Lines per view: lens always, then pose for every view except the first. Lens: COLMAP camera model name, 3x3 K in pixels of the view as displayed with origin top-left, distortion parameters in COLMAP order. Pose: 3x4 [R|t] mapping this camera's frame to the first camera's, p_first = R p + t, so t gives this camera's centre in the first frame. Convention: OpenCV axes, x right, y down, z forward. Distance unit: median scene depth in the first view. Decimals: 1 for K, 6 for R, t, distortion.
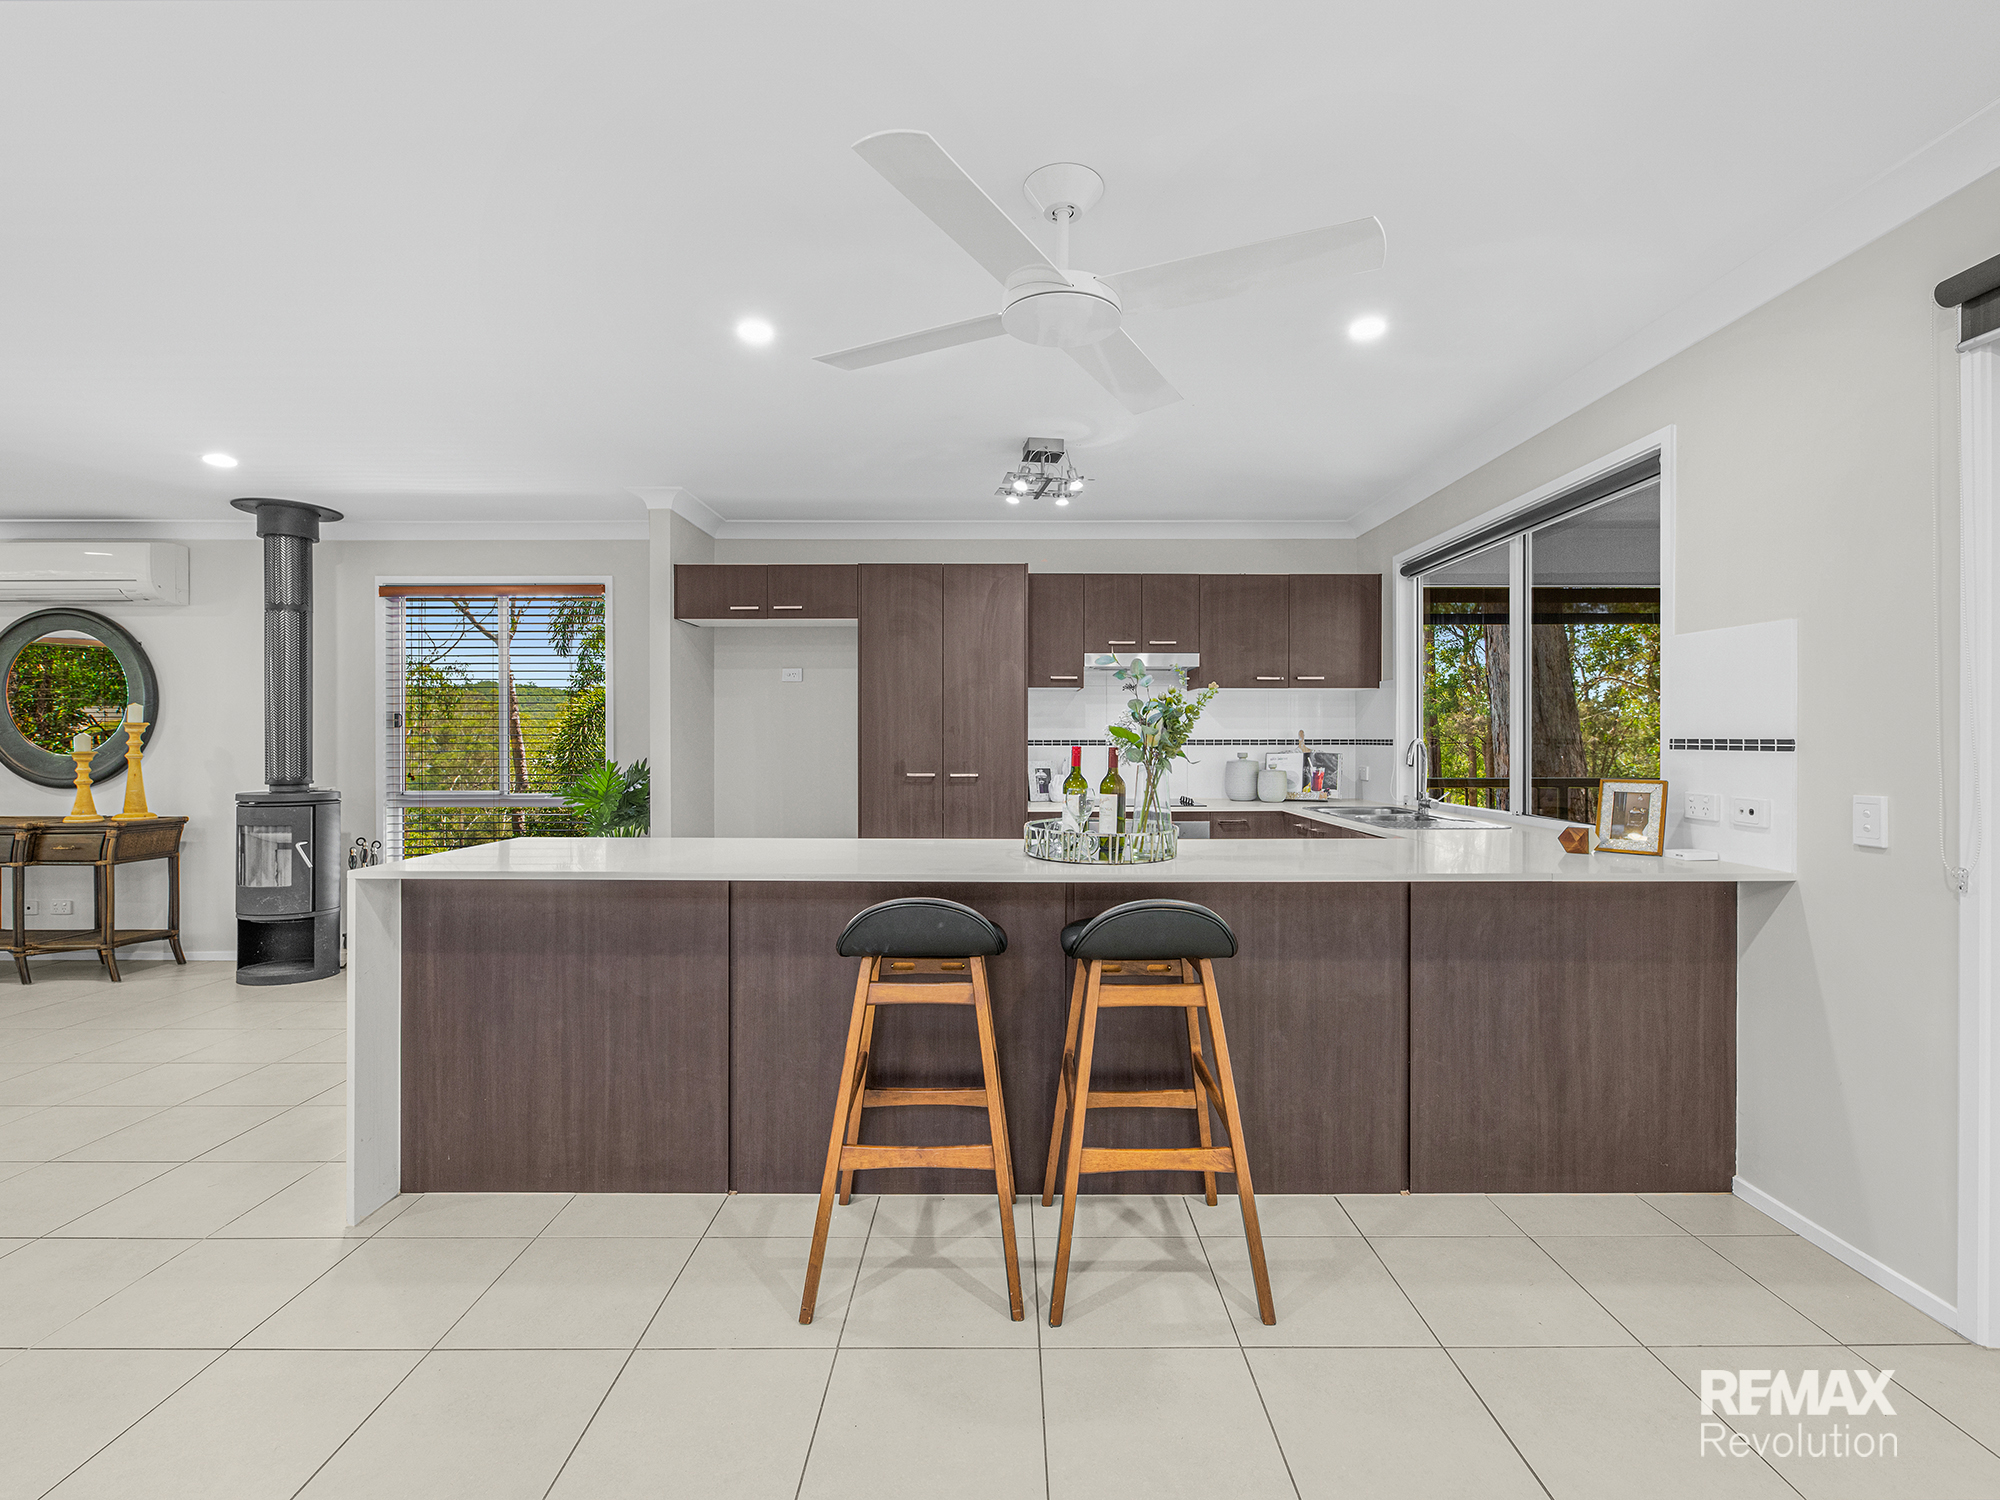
lens RADIAL K [[908.4, 0, 992.2], [0, 908.4, 745.3], [0, 0, 1]] dist [-0.003023, -0.000766]
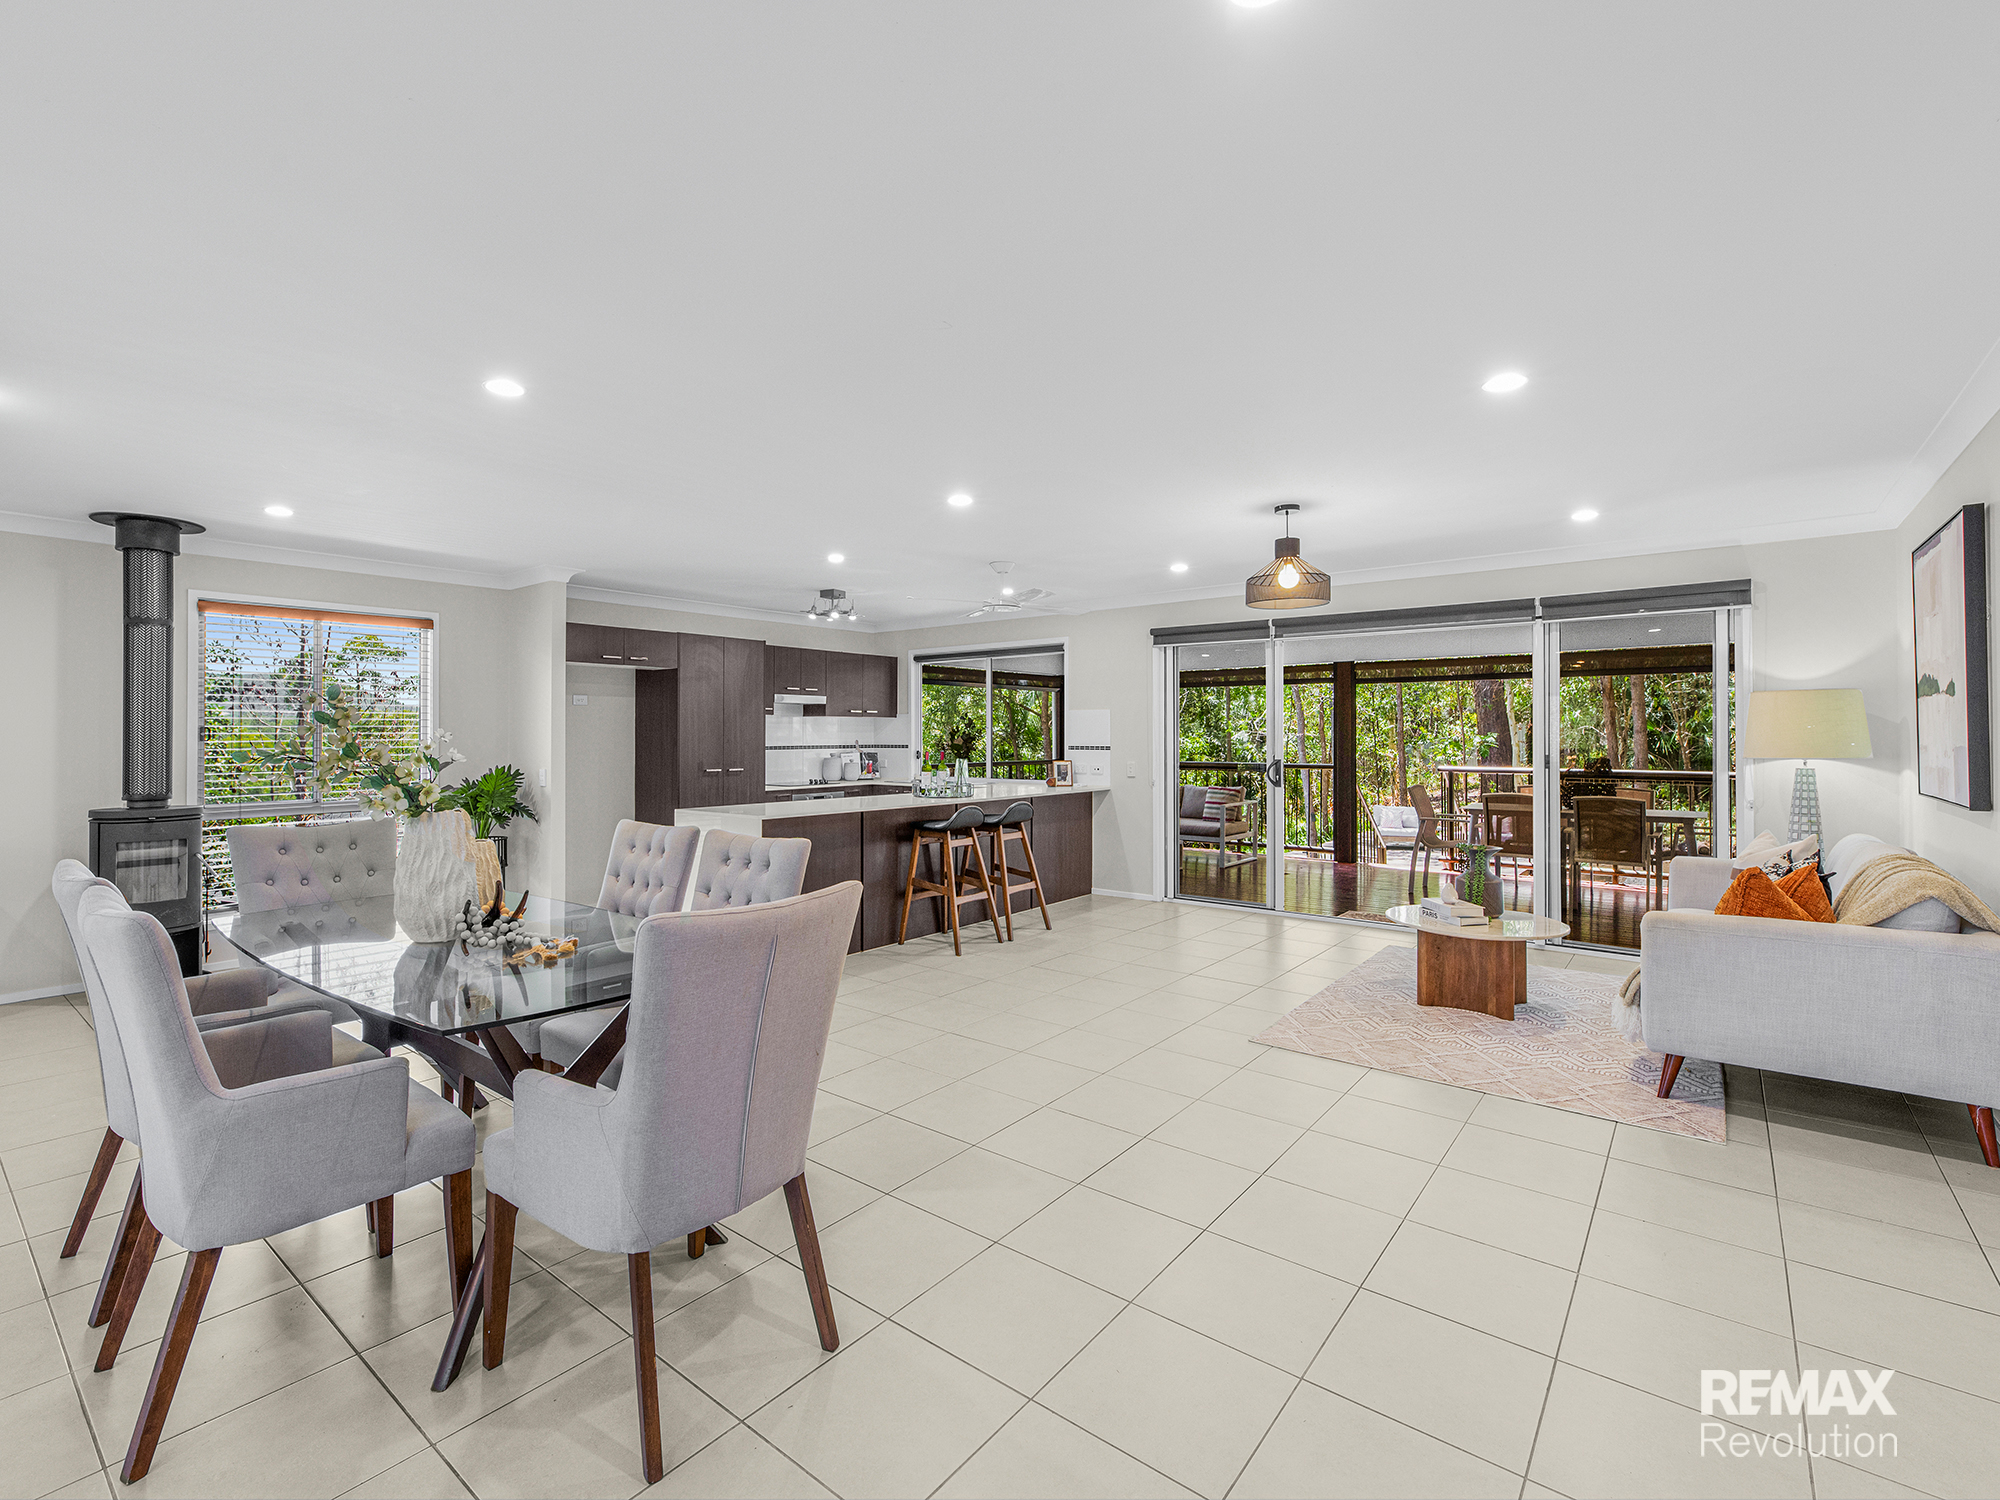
lens RADIAL K [[895.4, 0, 1030.0], [0, 895.4, 752.1], [0, 0, 1]] dist [-0.000512, 0.000050]
pose [[0.591938, -0.013989, 0.805862, -0.998929], [0.005864, 0.999898, 0.013050, -0.015530], [-0.805962, -0.003000, 0.591960, -0.359992]]
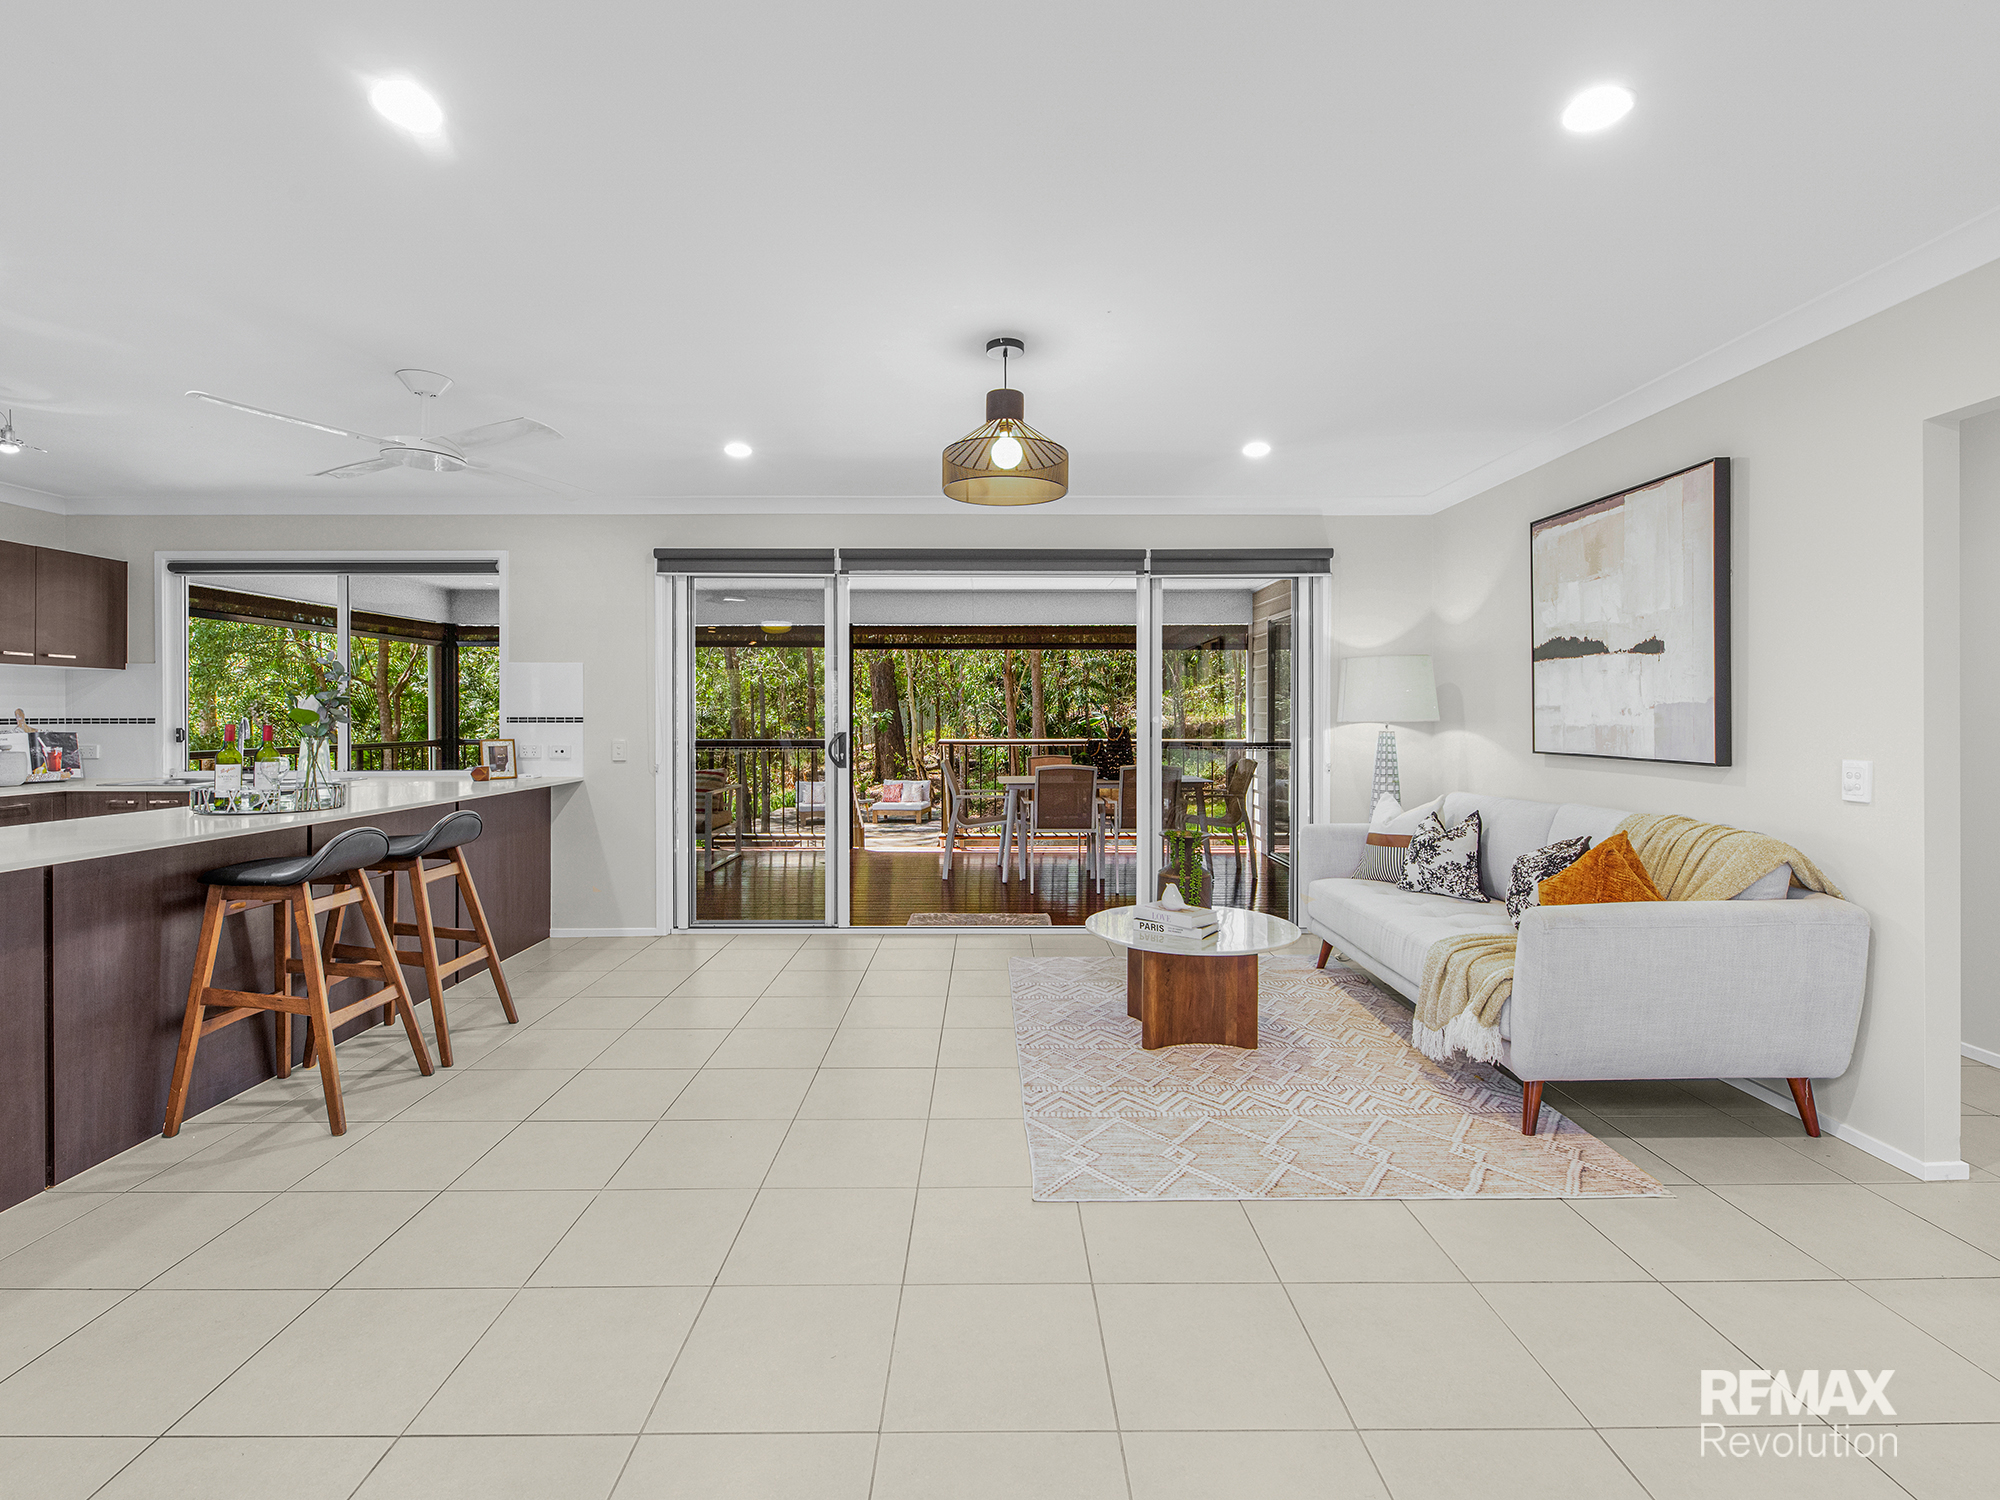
lens RADIAL K [[869.8, 0, 1024.9], [0, 869.8, 722.3], [0, 0, 1]] dist [0.002187, 0.000476]
pose [[-0.036848, -0.008689, 0.999283, -0.683410], [0.008116, 0.999927, 0.008994, -0.002347], [-0.999288, 0.008442, -0.036774, -0.006154]]
